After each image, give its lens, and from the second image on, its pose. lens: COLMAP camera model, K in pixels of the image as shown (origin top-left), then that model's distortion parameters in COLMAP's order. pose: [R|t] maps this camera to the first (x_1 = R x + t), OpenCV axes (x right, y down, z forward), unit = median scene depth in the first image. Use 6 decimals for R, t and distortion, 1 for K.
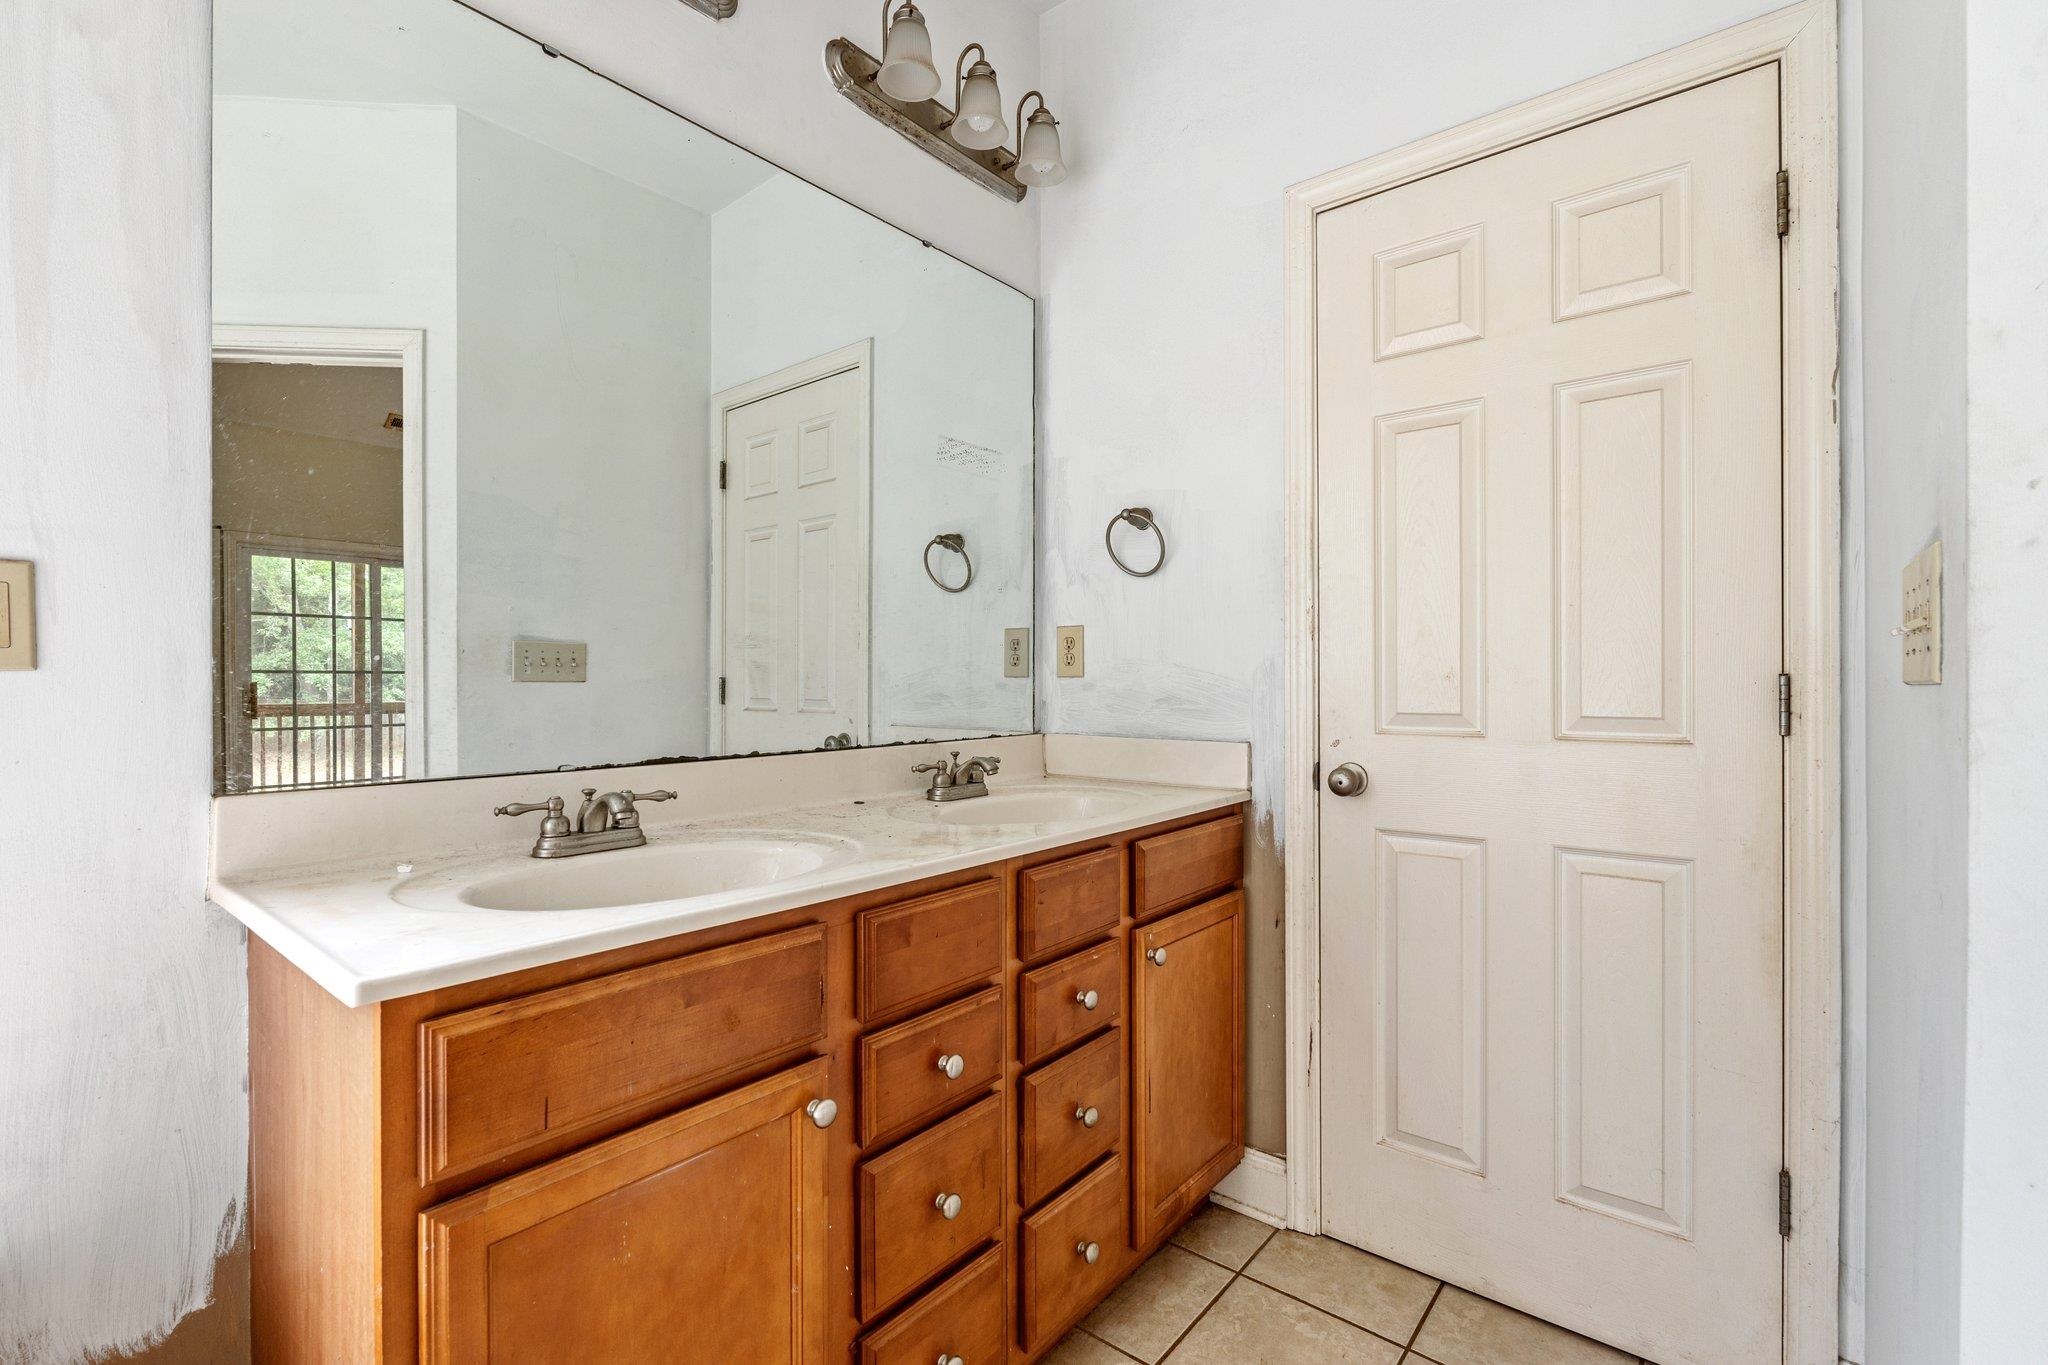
lens RADIAL K [[888.9, 0, 1041.4], [0, 888.9, 680.3], [0, 0, 1]] dist [-0.002230, 0.000171]
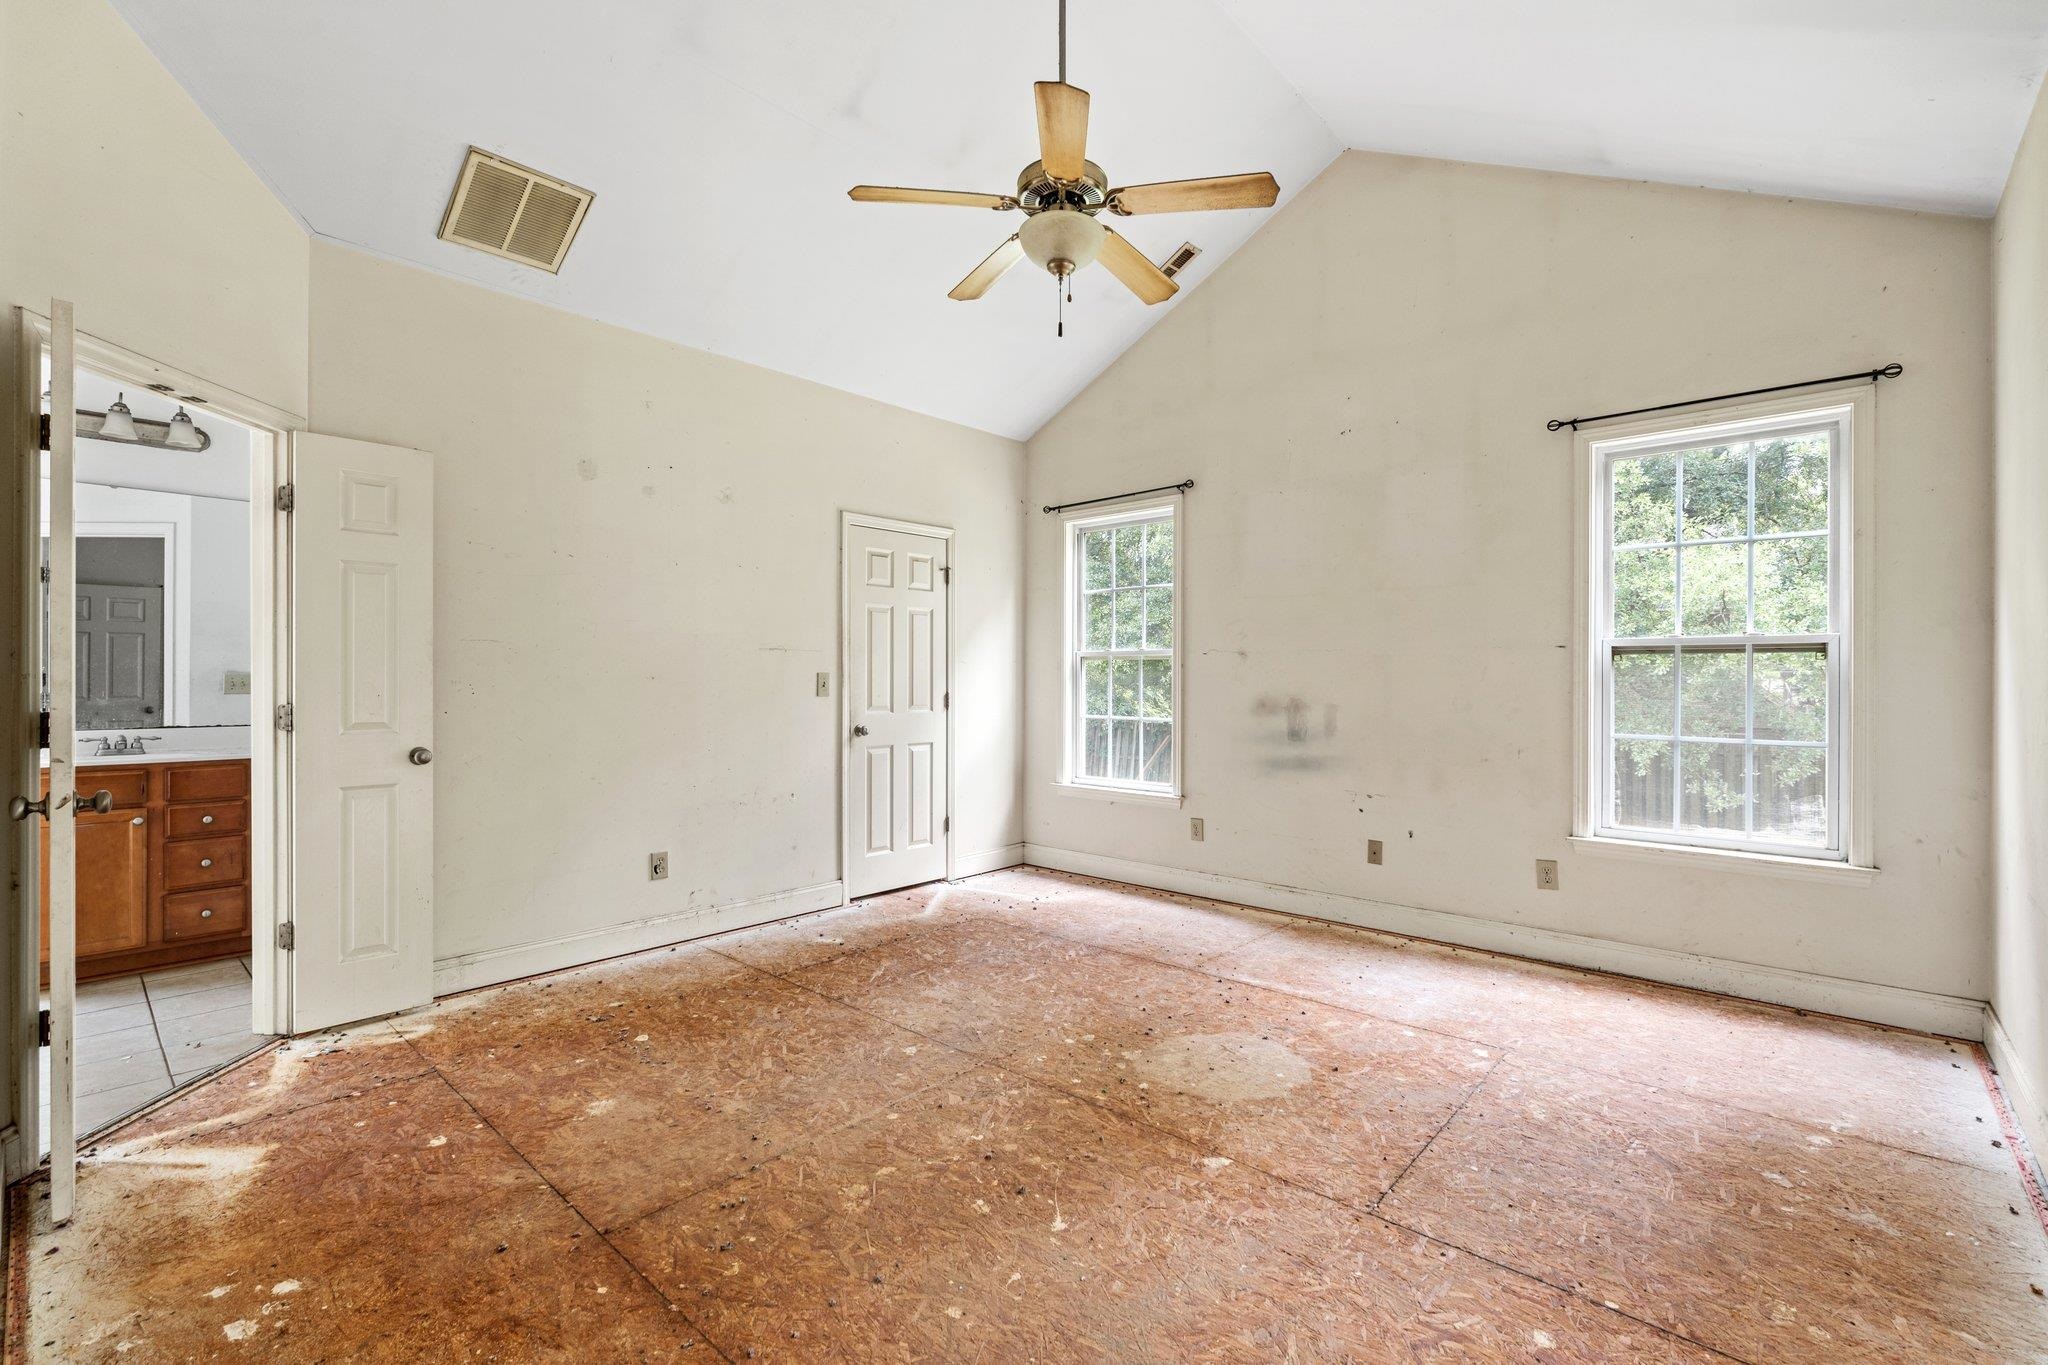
lens RADIAL K [[888.9, 0, 1008.9], [0, 888.9, 682.3], [0, 0, 1]] dist [-0.002230, 0.000171]
pose [[0.998198, -0.002609, -0.059952, 3.549702], [0.002670, 0.999996, 0.000932, -0.065507], [0.059949, -0.001090, 0.998201, -2.402525]]
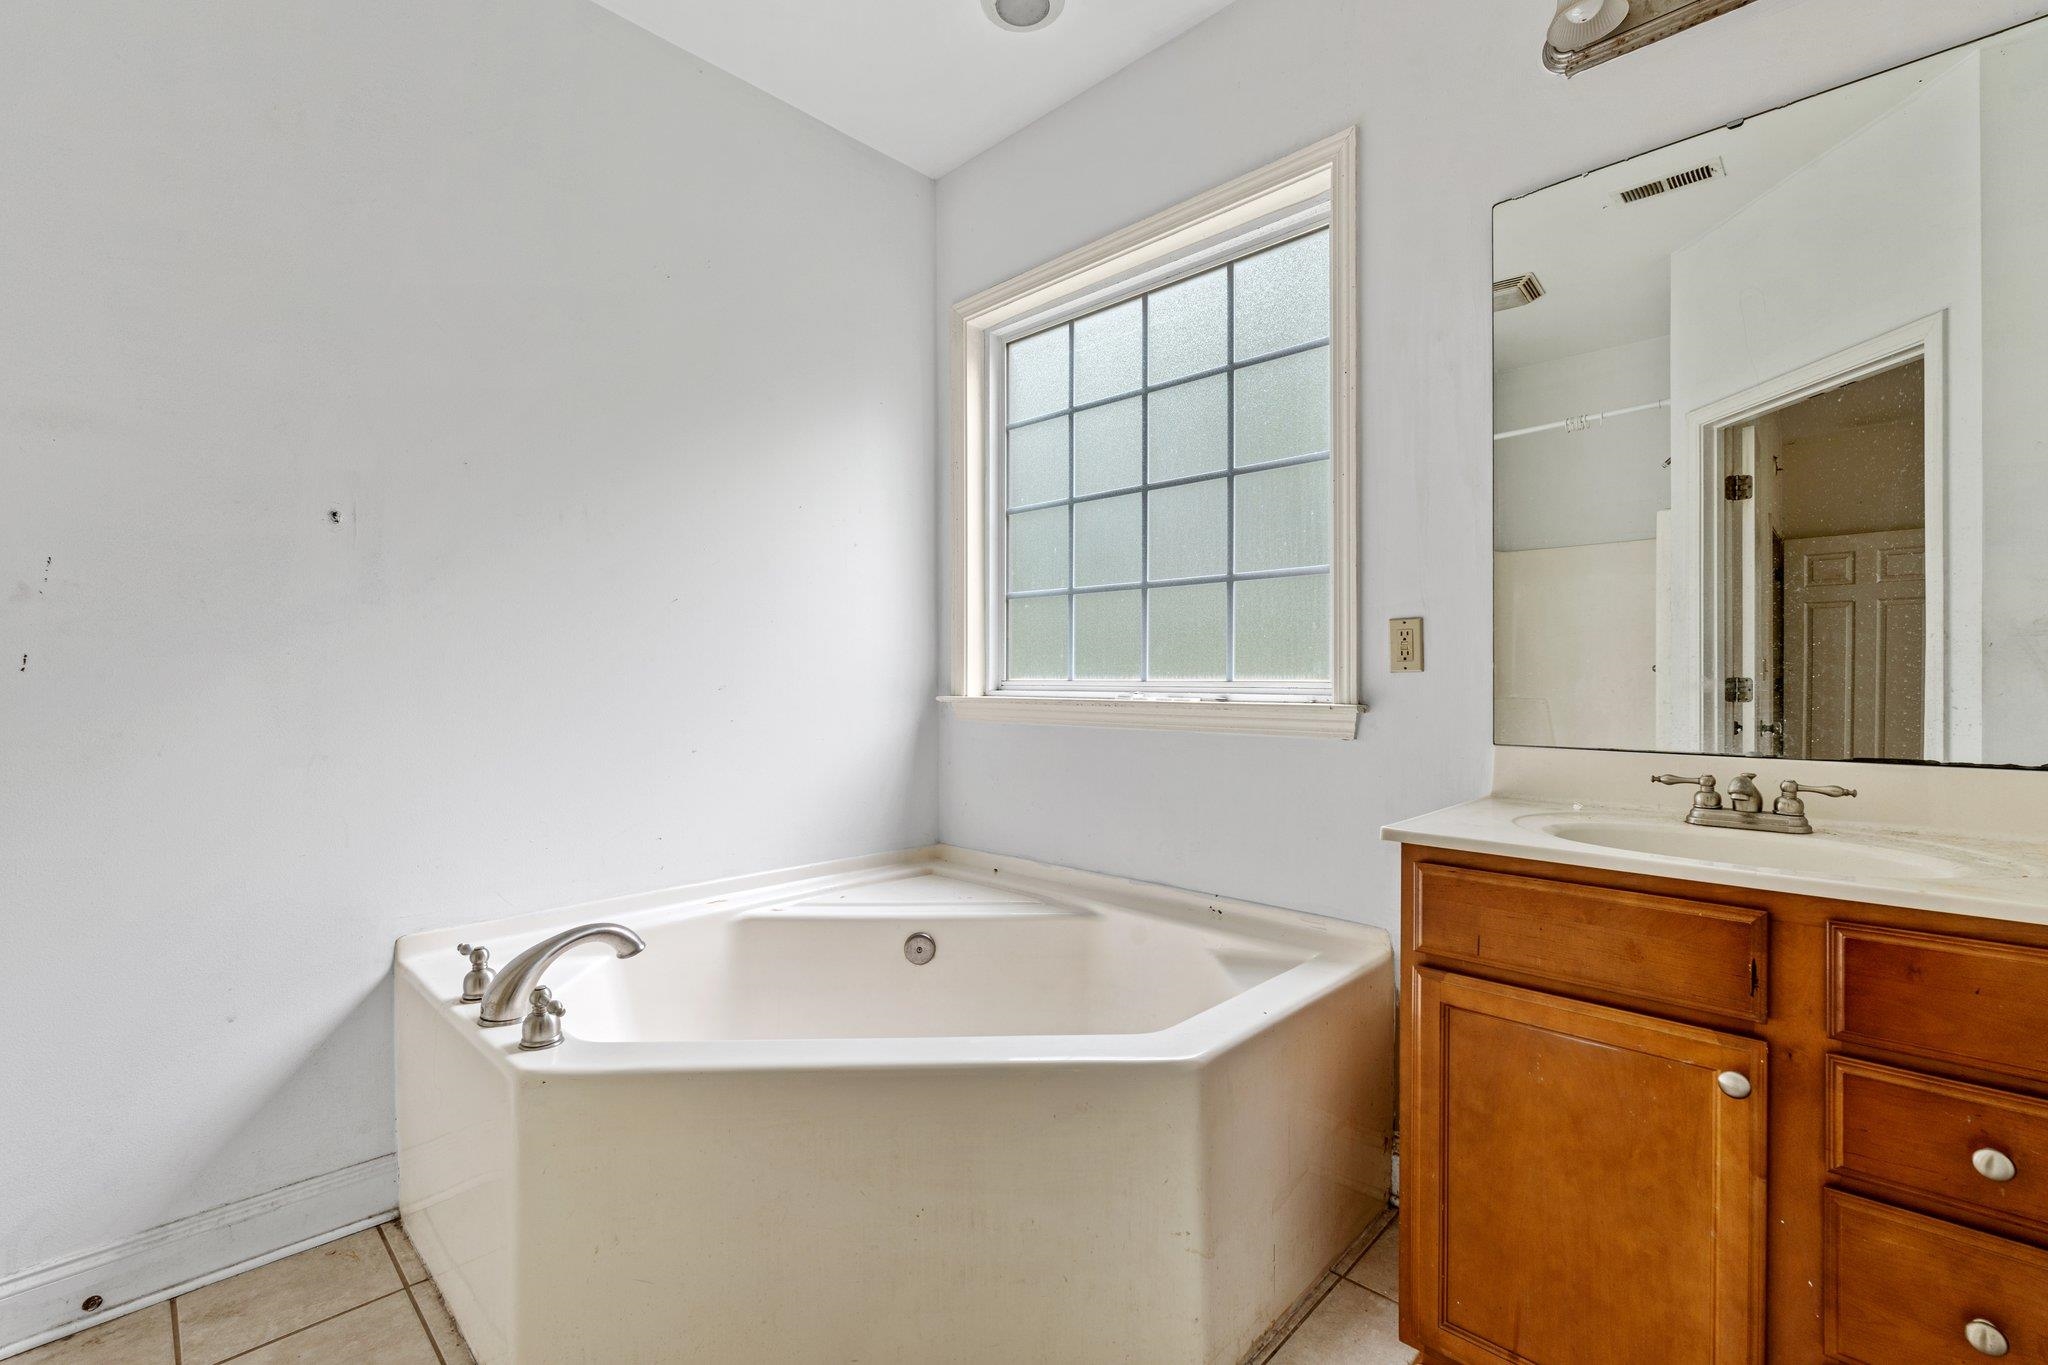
lens RADIAL K [[888.9, 0, 1025.0], [0, 888.9, 679.8], [0, 0, 1]] dist [-0.002230, 0.000171]
pose [[-0.077555, -0.001060, -0.996987, 0.893041], [0.000395, 0.999999, -0.001094, 0.009140], [0.996988, -0.000479, -0.077555, 0.251785]]
